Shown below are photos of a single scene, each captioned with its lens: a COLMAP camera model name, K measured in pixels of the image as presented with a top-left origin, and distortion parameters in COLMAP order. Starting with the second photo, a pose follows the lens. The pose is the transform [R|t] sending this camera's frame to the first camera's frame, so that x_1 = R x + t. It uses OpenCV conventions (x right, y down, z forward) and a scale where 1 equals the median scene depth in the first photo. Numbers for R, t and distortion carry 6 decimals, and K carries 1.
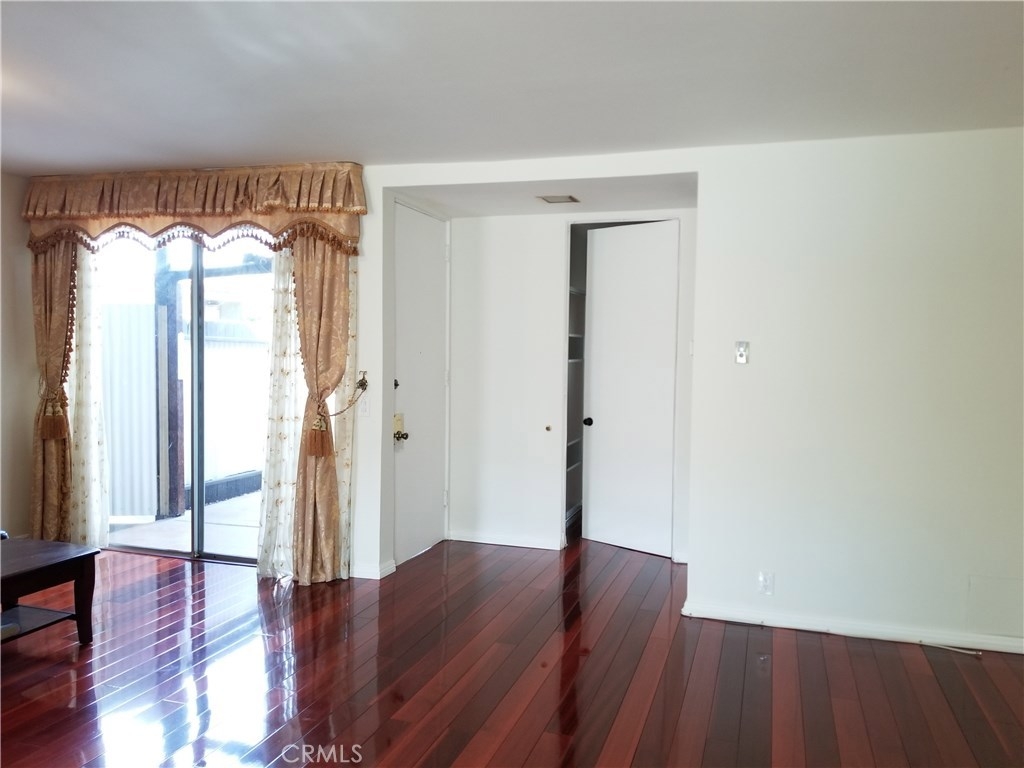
lens RADIAL K [[809.2, 0, 523.9], [0, 809.2, 381.0], [0, 0, 1]] dist [0.075621, -0.103168]
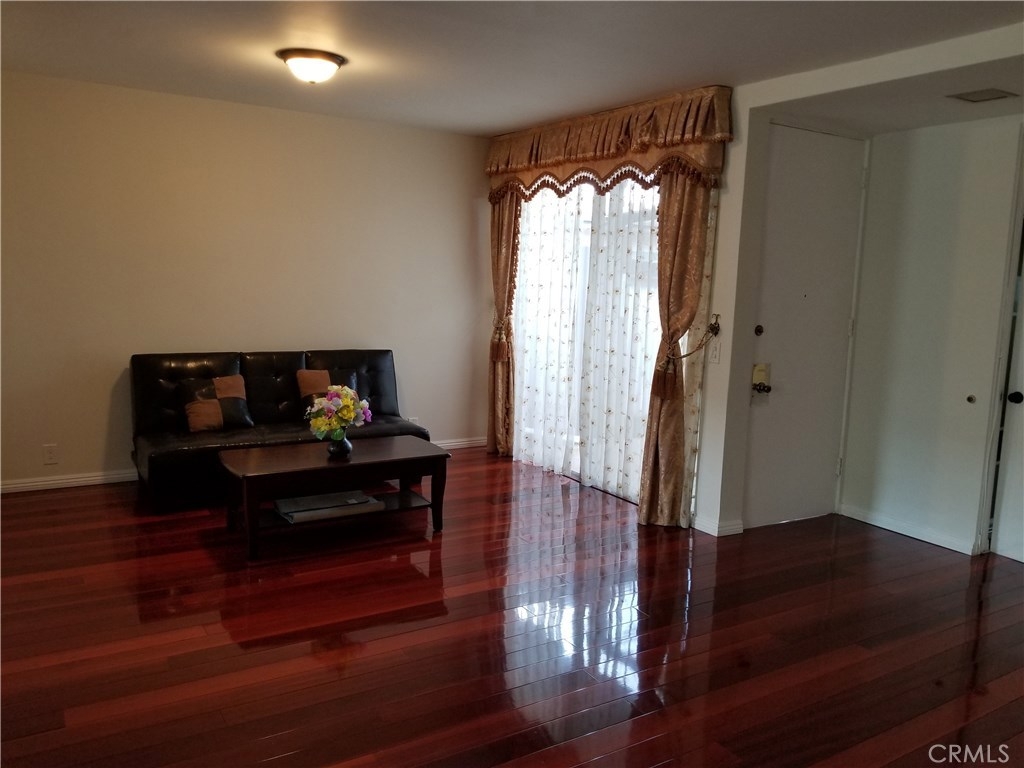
lens RADIAL K [[809.2, 0, 517.8], [0, 809.2, 381.0], [0, 0, 1]] dist [0.075621, -0.103168]
pose [[0.762200, 0.095215, -0.640301, 0.232884], [-0.054834, 0.995065, 0.082697, -0.000280], [0.645015, -0.027922, 0.763659, 0.136312]]
